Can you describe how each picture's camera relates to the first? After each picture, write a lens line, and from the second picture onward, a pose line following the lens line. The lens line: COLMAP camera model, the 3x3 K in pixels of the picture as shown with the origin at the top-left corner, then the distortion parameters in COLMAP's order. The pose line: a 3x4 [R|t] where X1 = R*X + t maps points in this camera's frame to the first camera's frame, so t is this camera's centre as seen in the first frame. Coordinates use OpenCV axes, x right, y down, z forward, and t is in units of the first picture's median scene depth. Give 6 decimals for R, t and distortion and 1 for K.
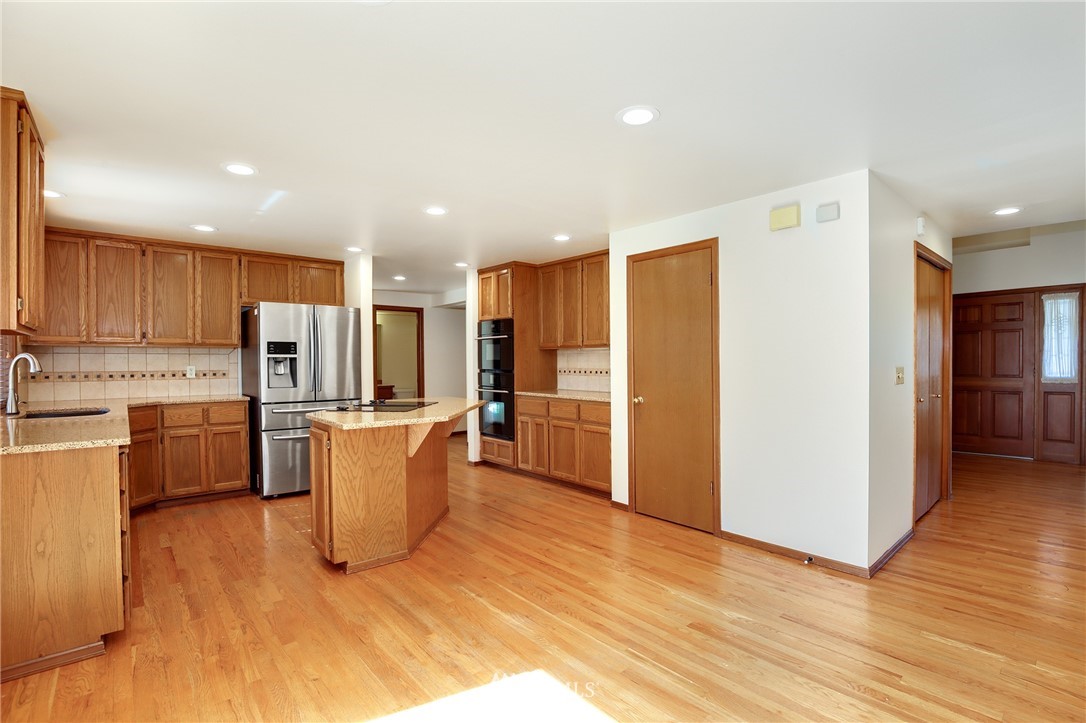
lens RADIAL K [[504.6, 0, 542.7], [0, 504.6, 371.8], [0, 0, 1]] dist [-0.024568, 0.005942]
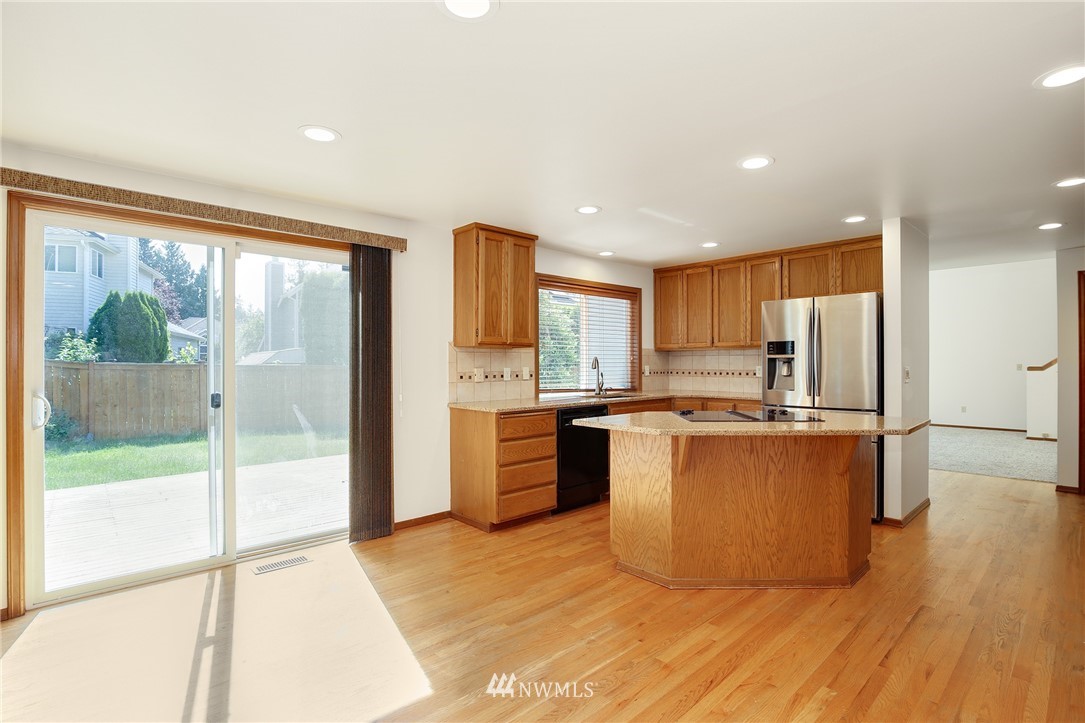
lens RADIAL K [[525.9, 0, 557.7], [0, 525.9, 362.6], [0, 0, 1]] dist [-0.031015, 0.002968]
pose [[0.053040, 0.002057, -0.998590, 0.450202], [-0.020223, 0.999795, 0.000985, -0.012154], [0.998388, 0.020142, 0.053071, 0.542011]]
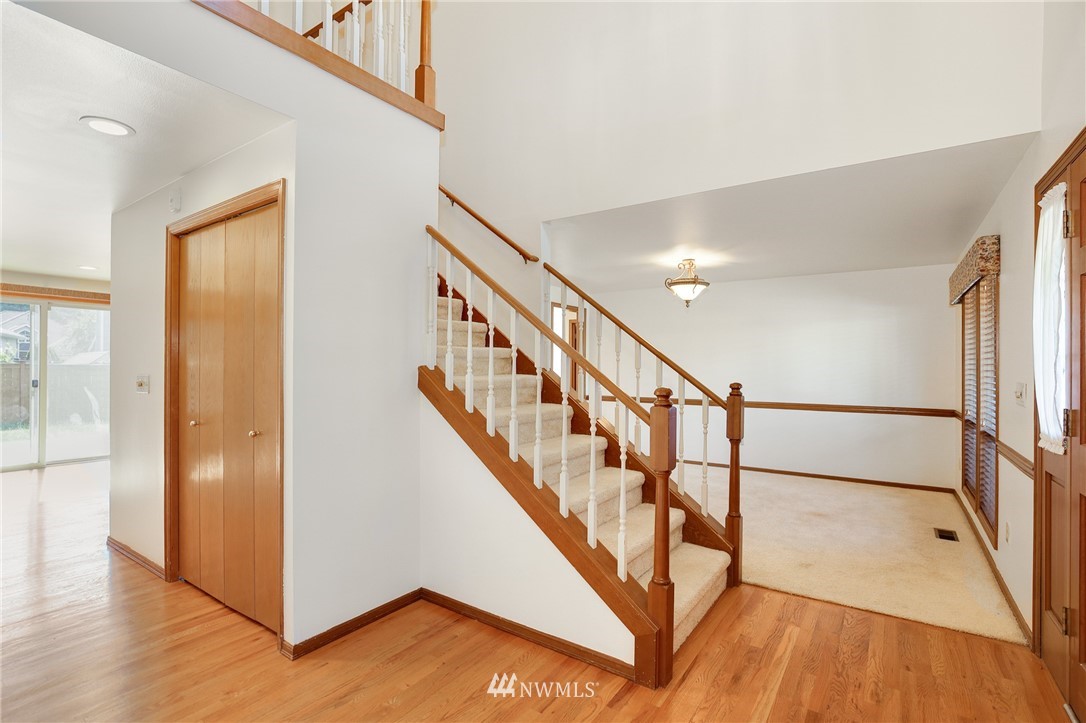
lens RADIAL K [[504.6, 0, 544.6], [0, 504.6, 361.0], [0, 0, 1]] dist [-0.024568, 0.005942]
pose [[0.262262, -0.003096, -0.964992, 1.334210], [-0.026824, 0.999585, -0.010497, -0.031627], [0.964624, 0.028638, 0.262070, 1.069932]]
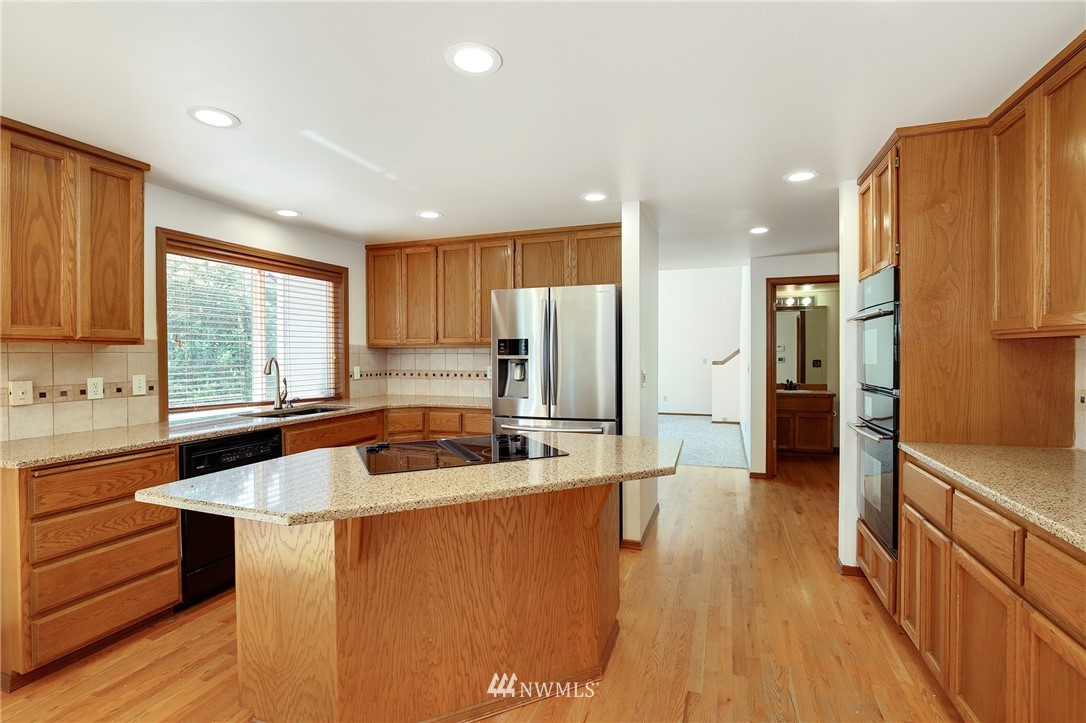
lens RADIAL K [[504.6, 0, 551.1], [0, 504.6, 360.3], [0, 0, 1]] dist [-0.024568, 0.005942]
pose [[0.501556, 0.012409, -0.865036, 0.194039], [-0.016814, 0.999848, 0.004594, -0.031631], [0.864962, 0.012240, 0.501688, 0.672962]]
